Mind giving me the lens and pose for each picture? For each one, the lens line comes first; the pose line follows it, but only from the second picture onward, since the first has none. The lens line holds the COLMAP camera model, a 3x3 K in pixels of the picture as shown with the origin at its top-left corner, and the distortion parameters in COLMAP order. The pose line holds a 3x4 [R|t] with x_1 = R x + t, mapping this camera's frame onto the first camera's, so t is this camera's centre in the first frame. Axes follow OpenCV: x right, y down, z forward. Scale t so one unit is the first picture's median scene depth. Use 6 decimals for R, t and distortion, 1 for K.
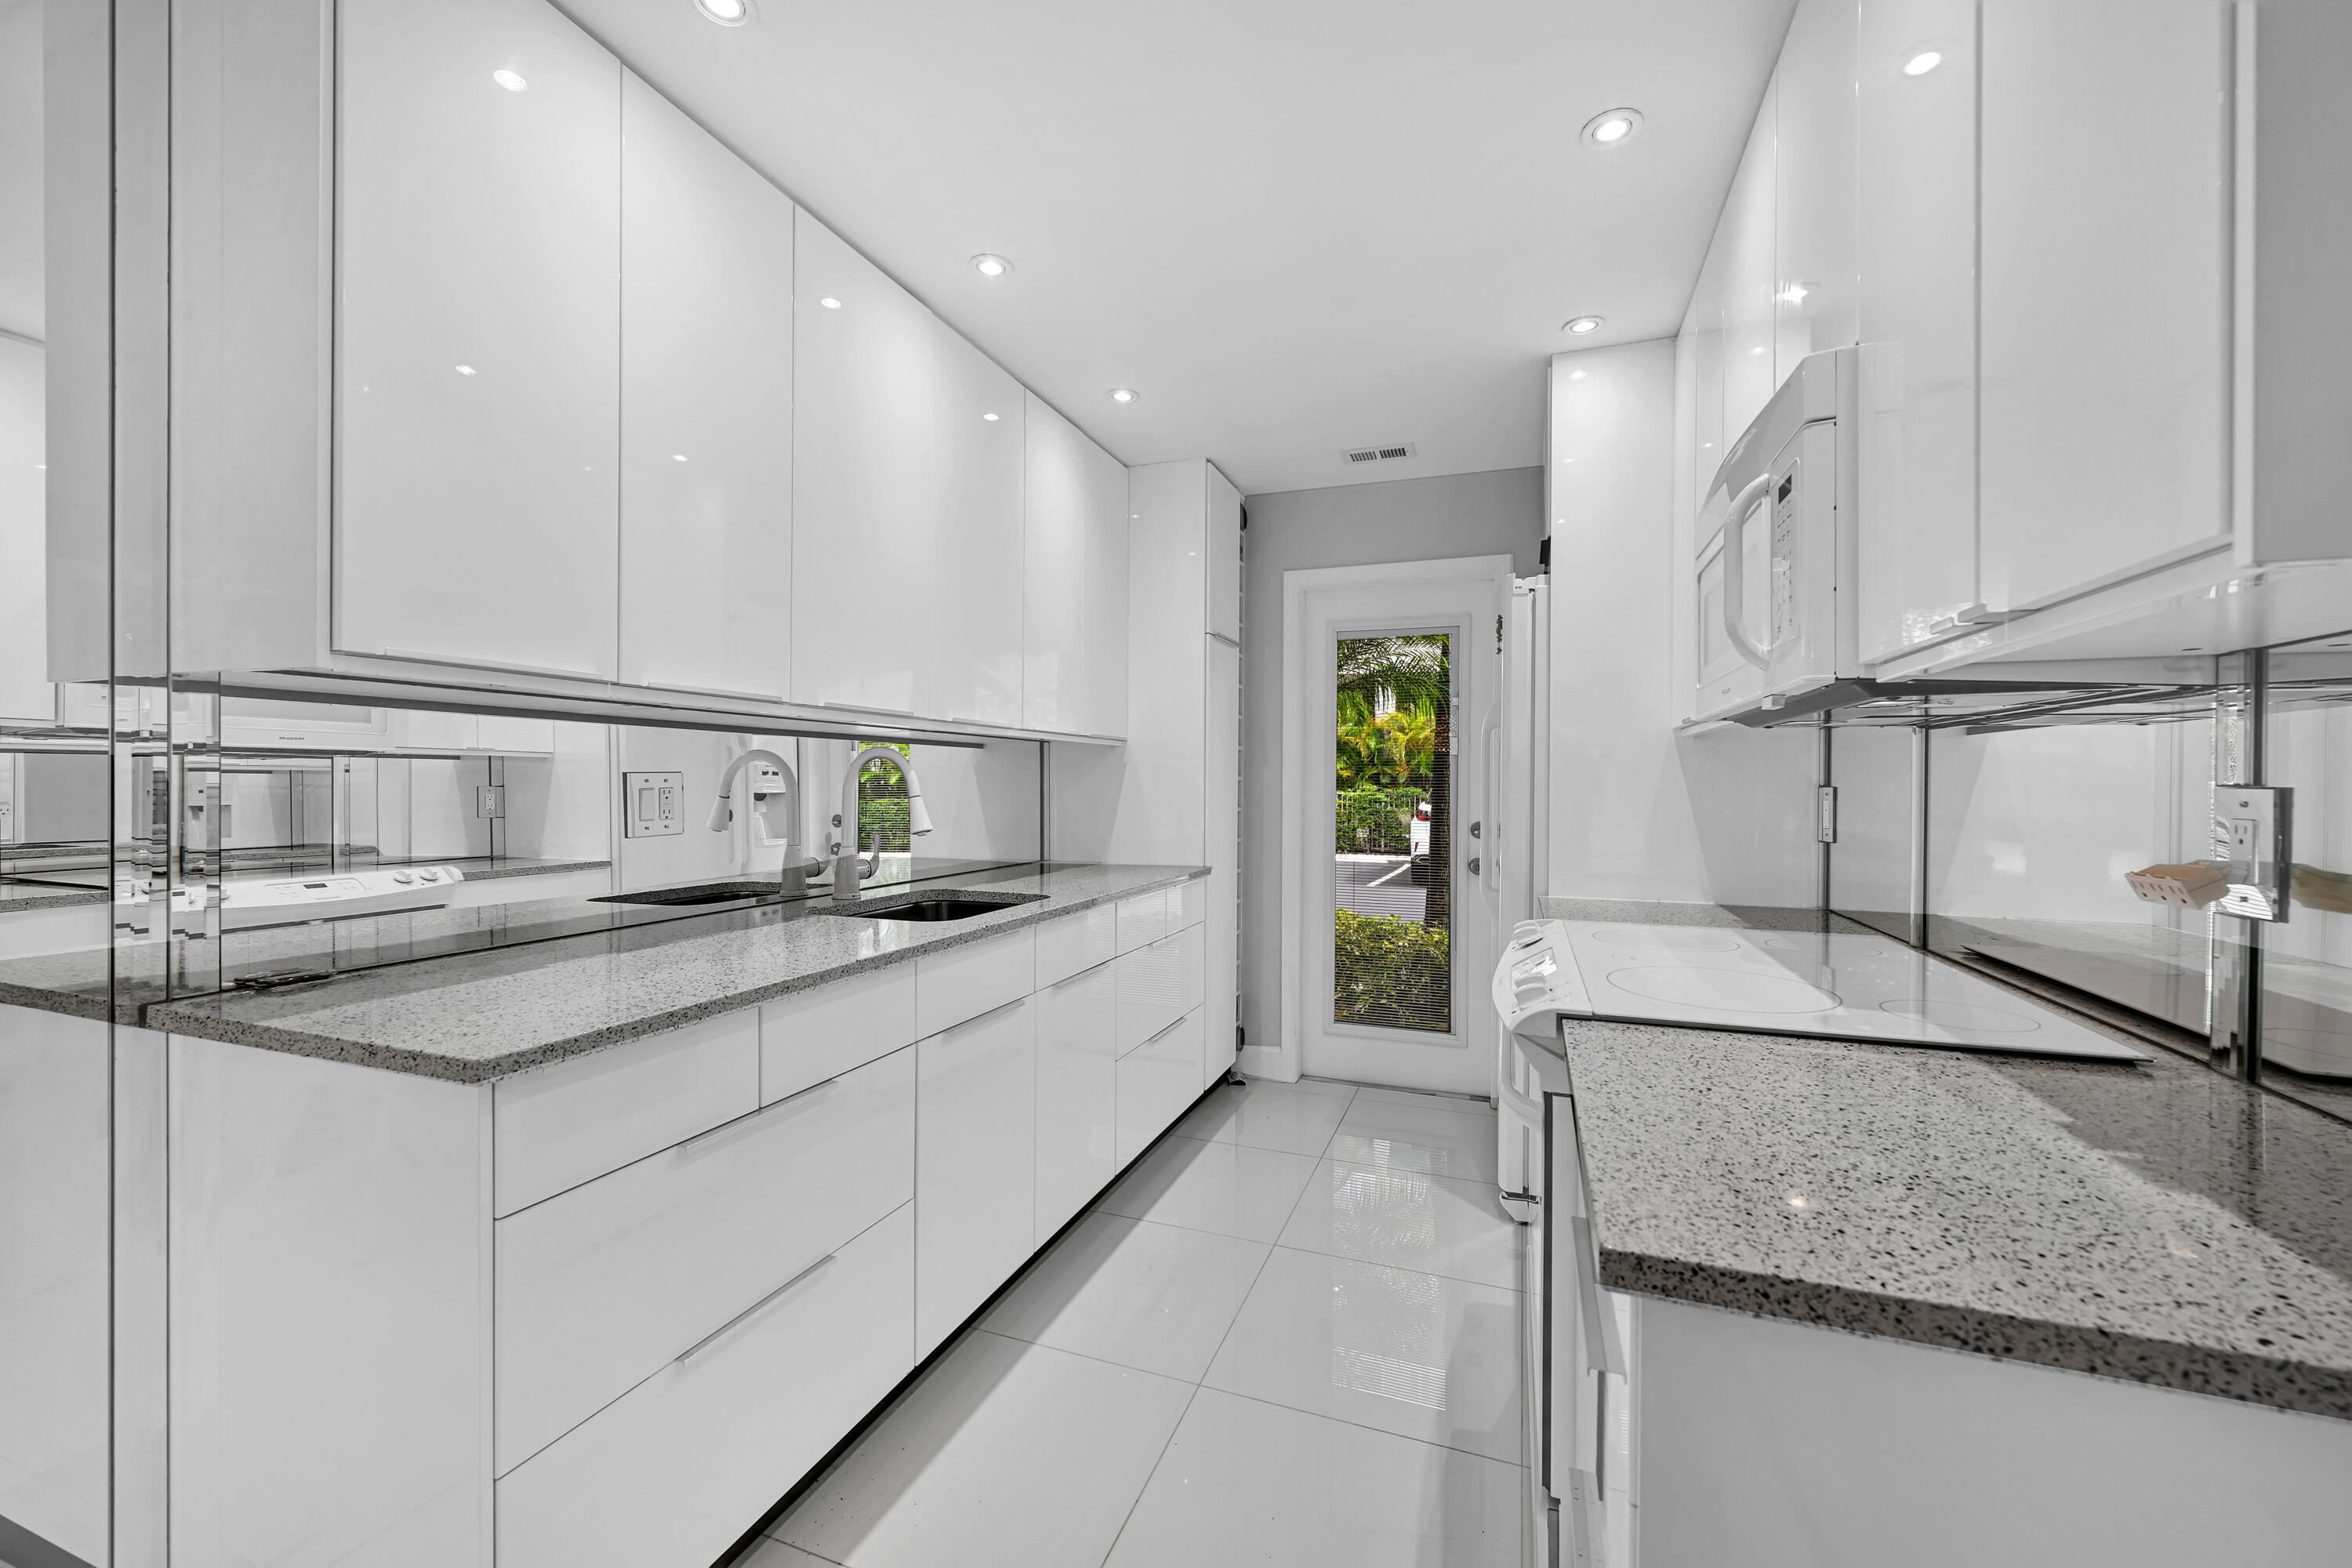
lens RADIAL K [[943.0, 0, 1165.9], [0, 943.0, 778.9], [0, 0, 1]] dist [-0.000811, -0.000165]
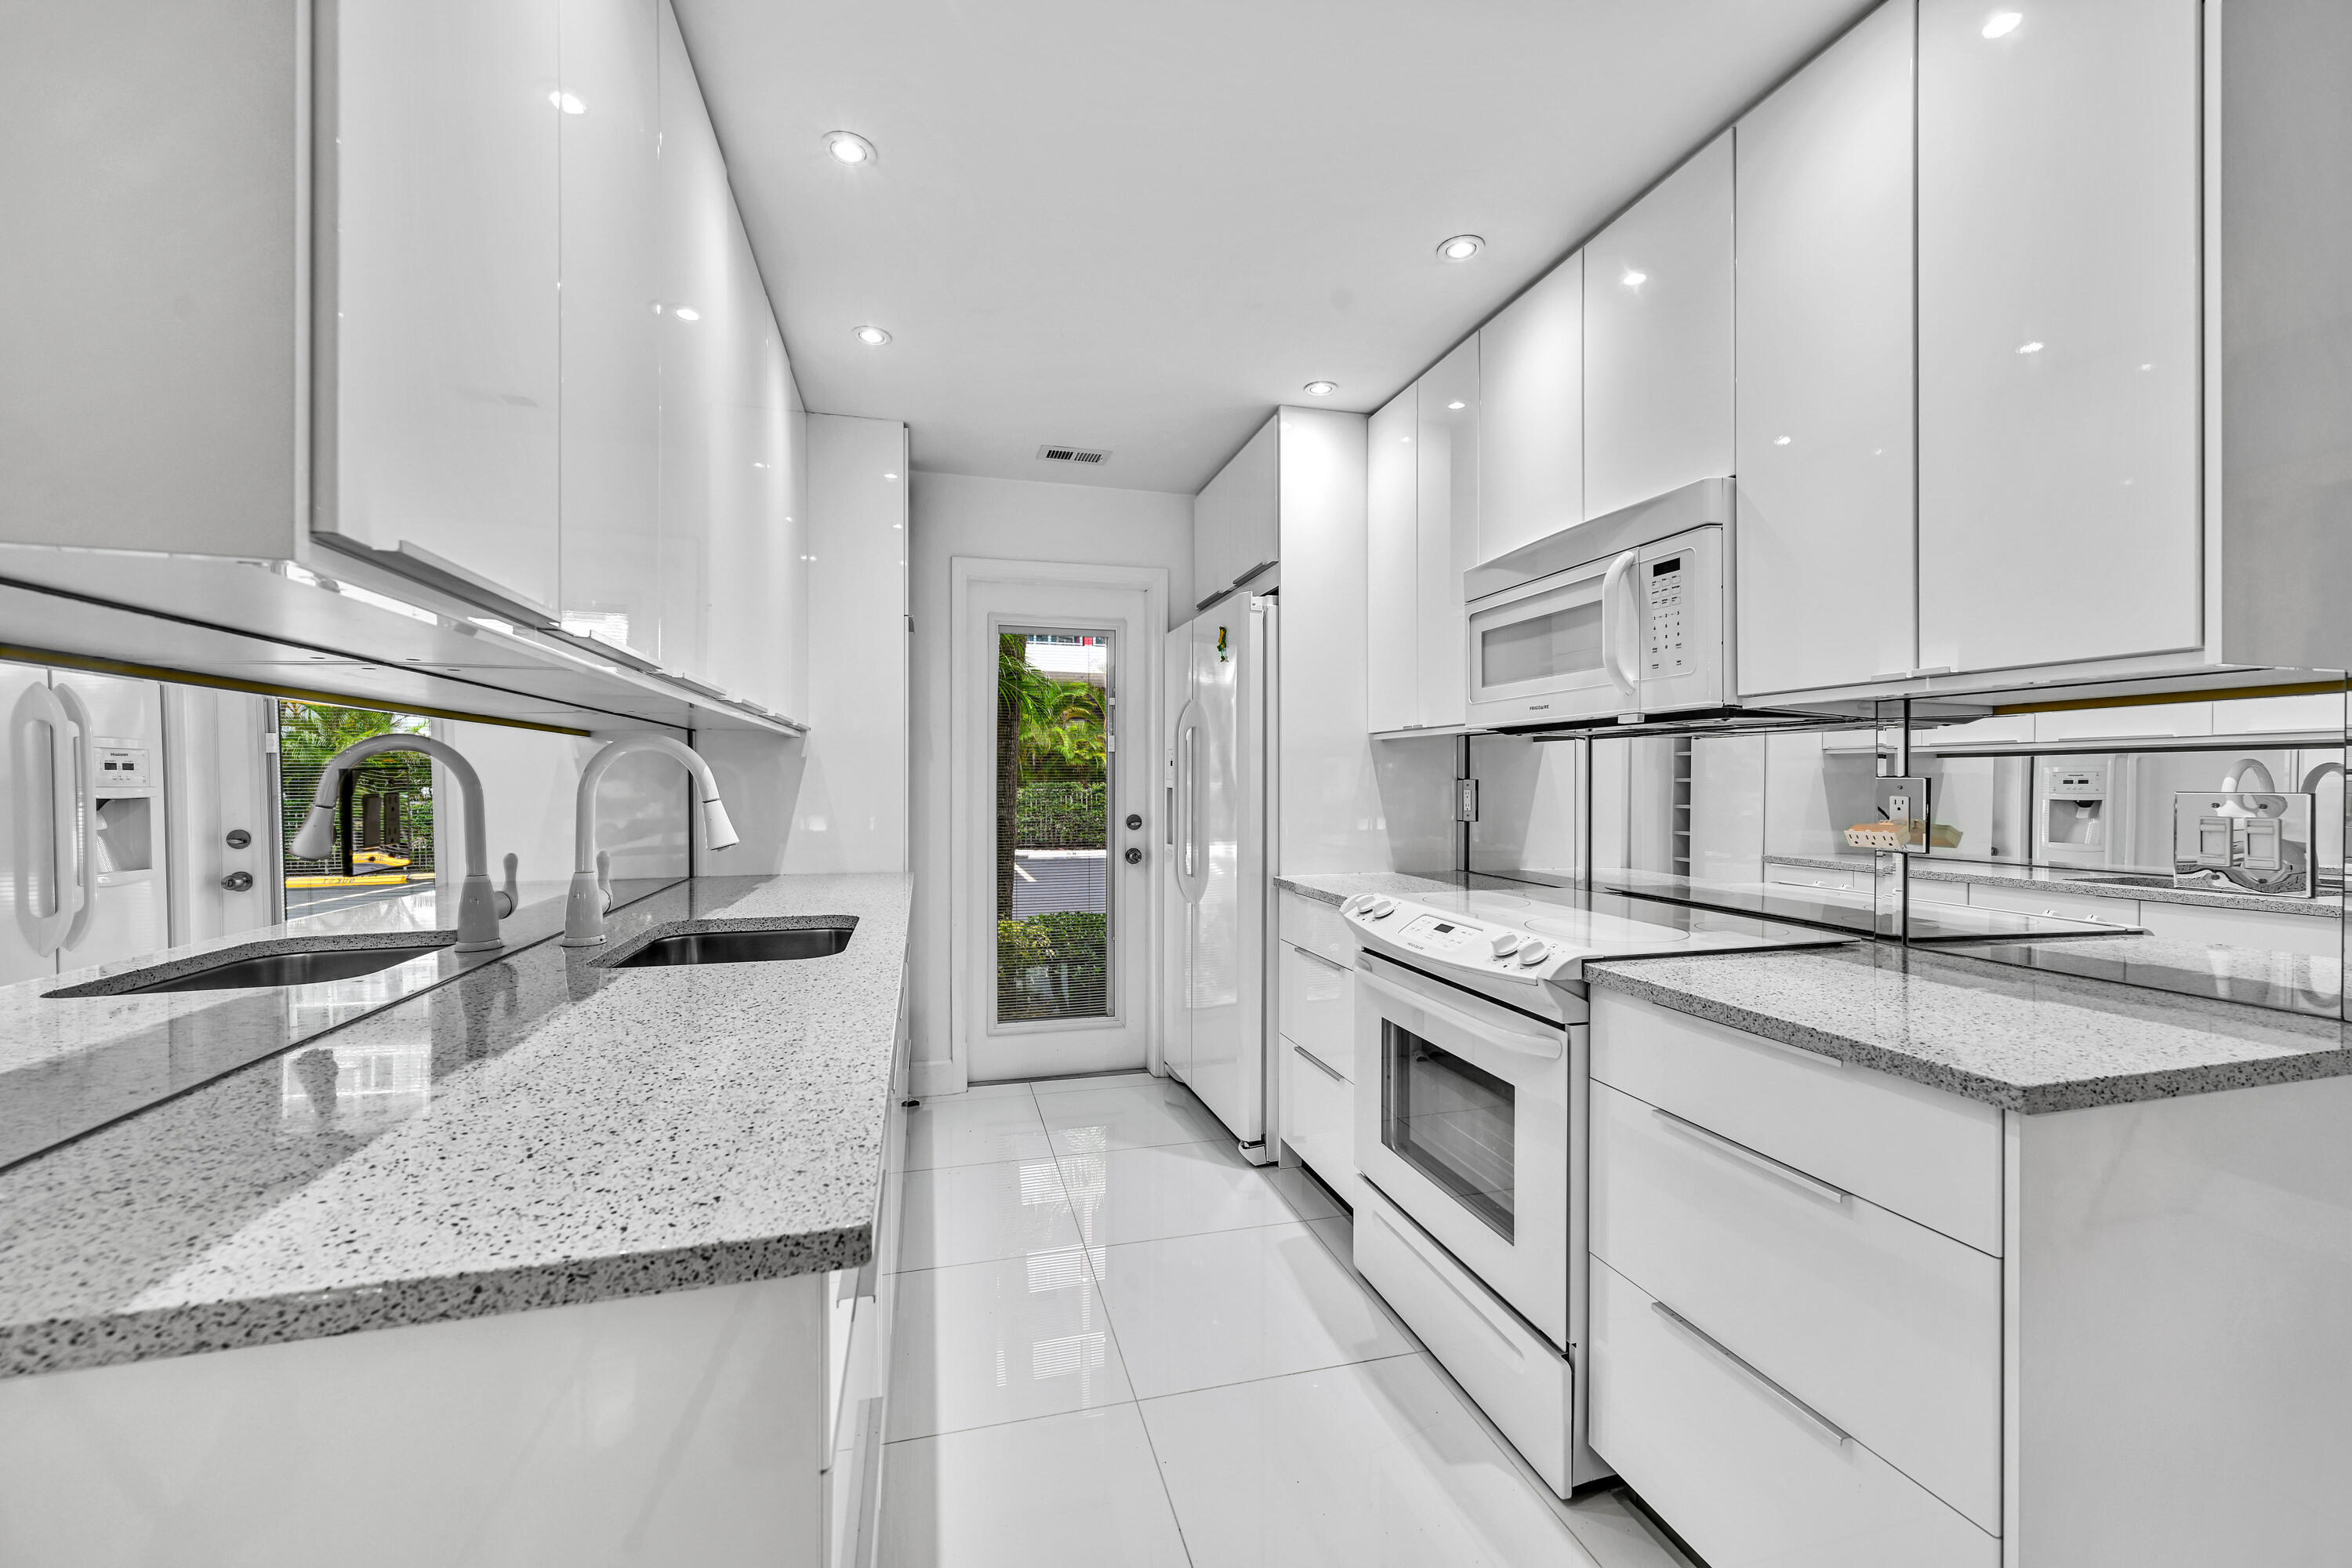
lens RADIAL K [[941.5, 0, 1180.9], [0, 941.5, 777.6], [0, 0, 1]] dist [-0.003181, -0.000258]
pose [[0.804975, -0.003422, 0.593300, -0.274841], [0.001557, 0.999992, 0.003656, -0.000321], [-0.593307, -0.002019, 0.804973, 0.109424]]
